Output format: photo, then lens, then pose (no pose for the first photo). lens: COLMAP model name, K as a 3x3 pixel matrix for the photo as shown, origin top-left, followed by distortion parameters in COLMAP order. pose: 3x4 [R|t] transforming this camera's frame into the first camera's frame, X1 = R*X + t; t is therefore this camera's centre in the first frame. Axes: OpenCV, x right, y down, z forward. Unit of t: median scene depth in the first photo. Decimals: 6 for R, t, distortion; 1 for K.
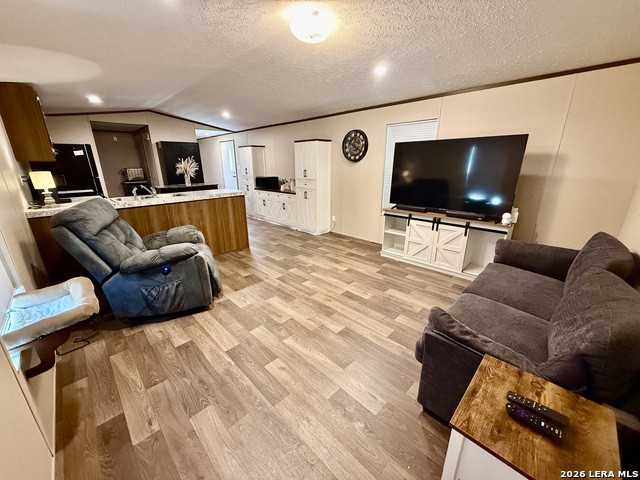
lens RADIAL K [[254.2, 0, 317.4], [0, 254.2, 240.7], [0, 0, 1]] dist [-0.000520, 0.000370]
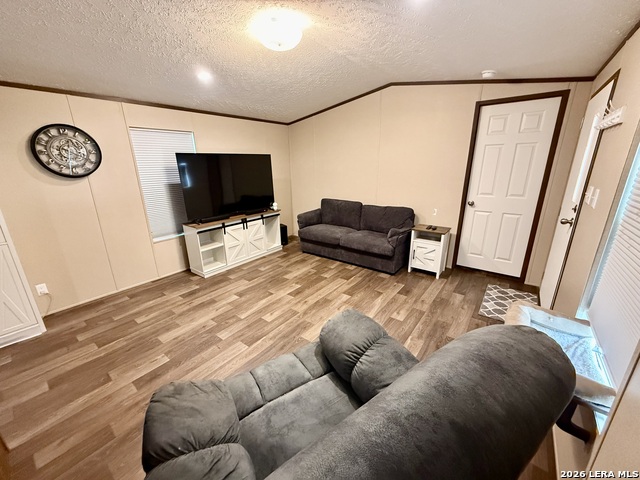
lens RADIAL K [[254.2, 0, 317.4], [0, 254.2, 240.7], [0, 0, 1]] dist [-0.000520, 0.000370]
pose [[-0.130486, -0.277446, 0.951839, -0.657402], [0.316320, 0.898224, 0.305182, -0.222026], [-0.939636, 0.340907, -0.029444, 0.656399]]
